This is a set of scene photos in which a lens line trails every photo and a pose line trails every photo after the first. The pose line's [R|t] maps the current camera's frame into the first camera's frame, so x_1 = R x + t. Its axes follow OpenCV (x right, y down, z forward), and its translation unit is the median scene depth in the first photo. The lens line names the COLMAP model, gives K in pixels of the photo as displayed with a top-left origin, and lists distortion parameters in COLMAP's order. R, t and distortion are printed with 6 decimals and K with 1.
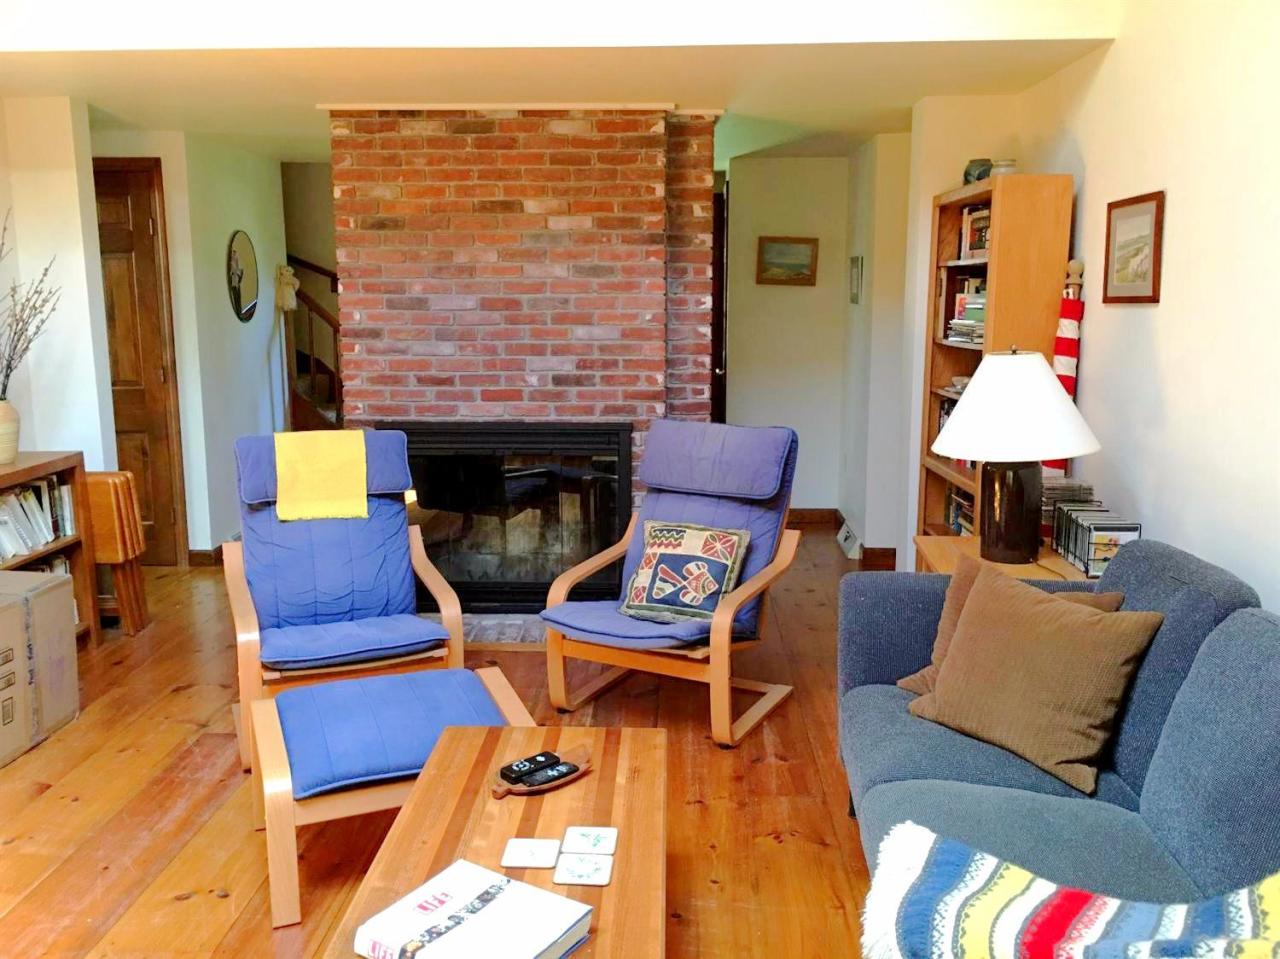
lens RADIAL K [[1082.2, 0, 640.0], [0, 1082.2, 479.5], [0, 0, 1]] dist [0.003581, 0.002980]
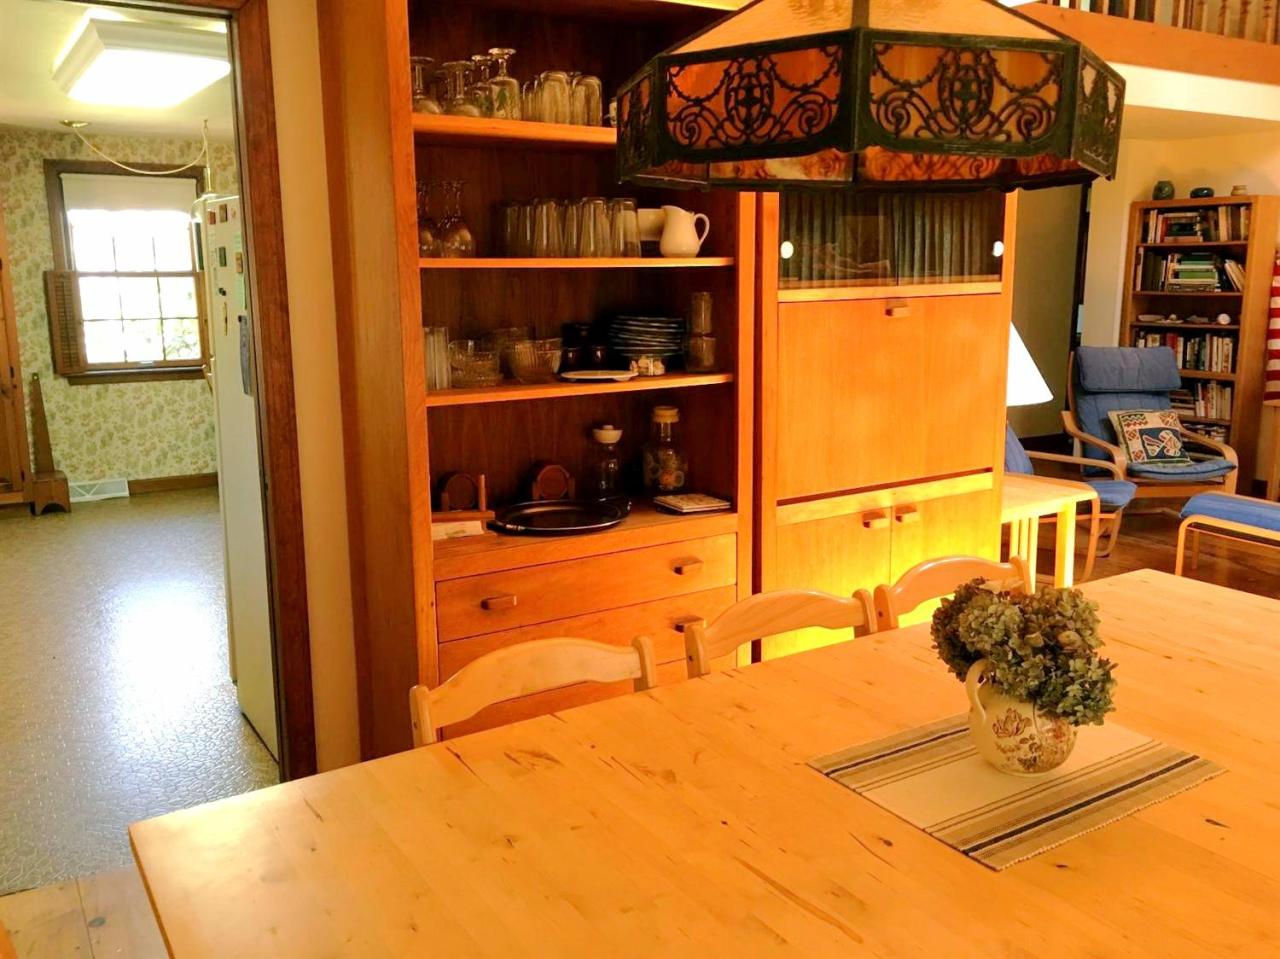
lens RADIAL K [[1094.2, 0, 640.0], [0, 1094.2, 479.5], [0, 0, 1]] dist [-0.001222, -0.002405]
pose [[0.826524, -0.111564, 0.551735, -1.653917], [0.096575, 0.993734, 0.056265, -0.021226], [-0.554555, 0.006779, 0.832119, 0.084316]]
